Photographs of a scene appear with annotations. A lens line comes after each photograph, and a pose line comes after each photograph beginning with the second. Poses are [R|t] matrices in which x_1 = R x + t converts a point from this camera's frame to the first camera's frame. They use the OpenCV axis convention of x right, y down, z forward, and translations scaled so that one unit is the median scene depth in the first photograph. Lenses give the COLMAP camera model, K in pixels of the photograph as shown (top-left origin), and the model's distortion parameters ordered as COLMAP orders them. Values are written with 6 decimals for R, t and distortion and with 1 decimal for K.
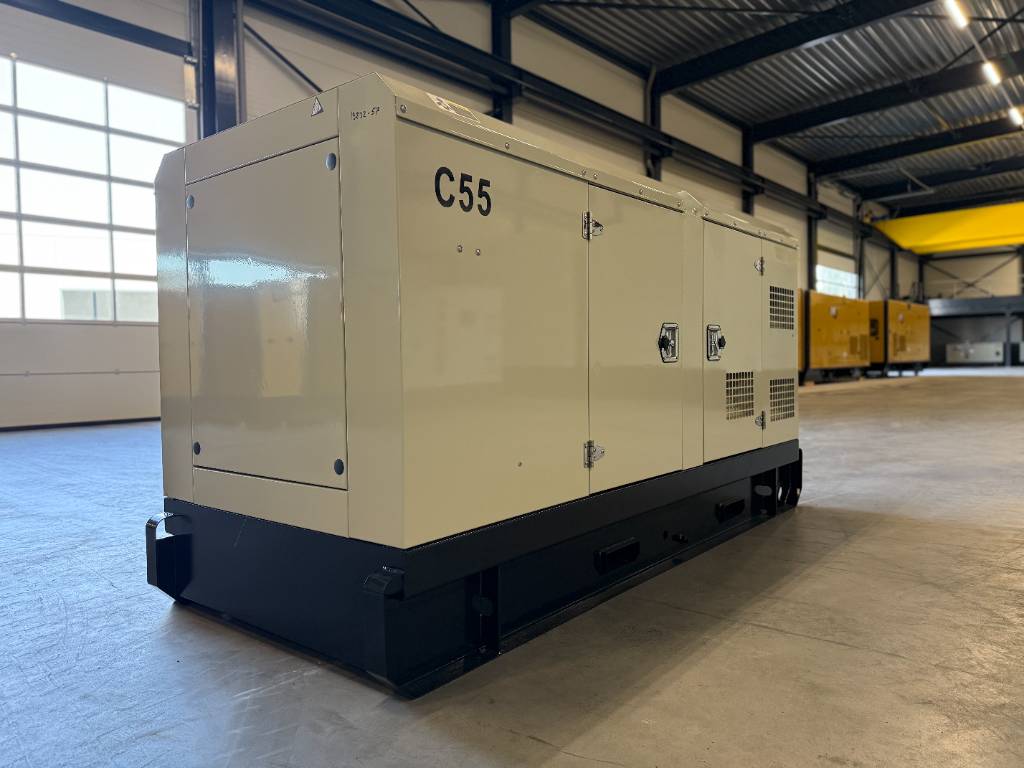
lens RADIAL K [[725.3, 0, 514.0], [0, 725.3, 378.8], [0, 0, 1]] dist [0.012123, -0.013508]
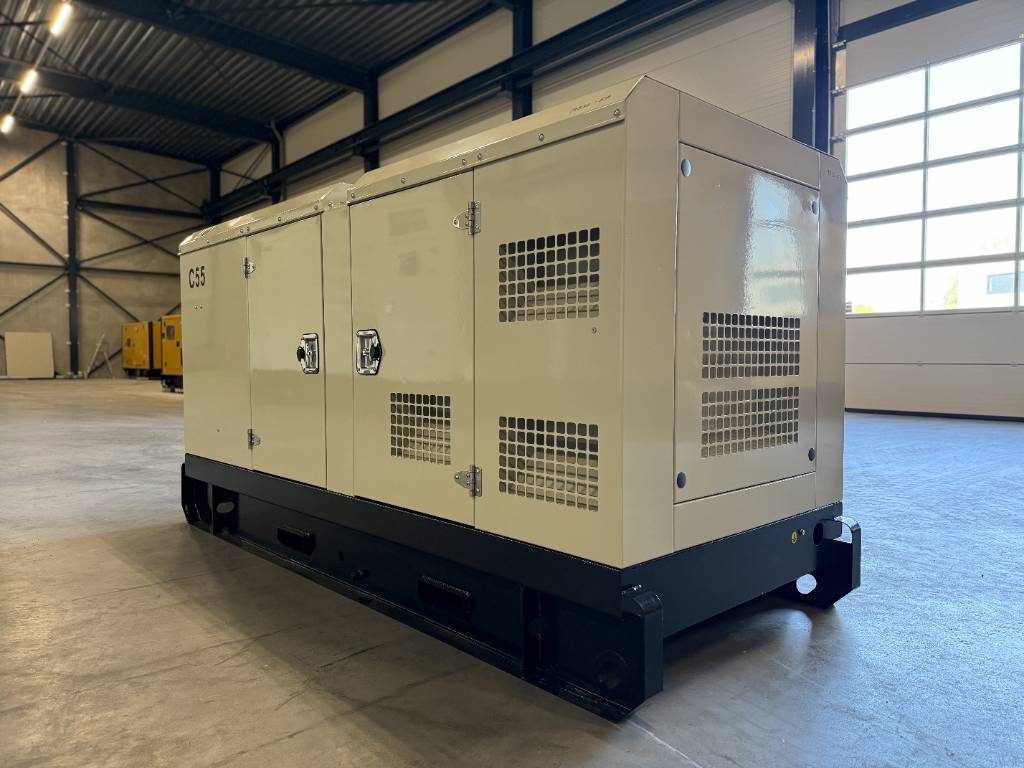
lens RADIAL K [[725.3, 0, 517.1], [0, 725.3, 382.2], [0, 0, 1]] dist [0.012123, -0.013508]
pose [[-0.137731, 0.045253, -0.989435, 1.114843], [-0.020334, 0.998616, 0.048504, -0.062357], [0.990261, 0.026799, -0.136621, 1.360985]]
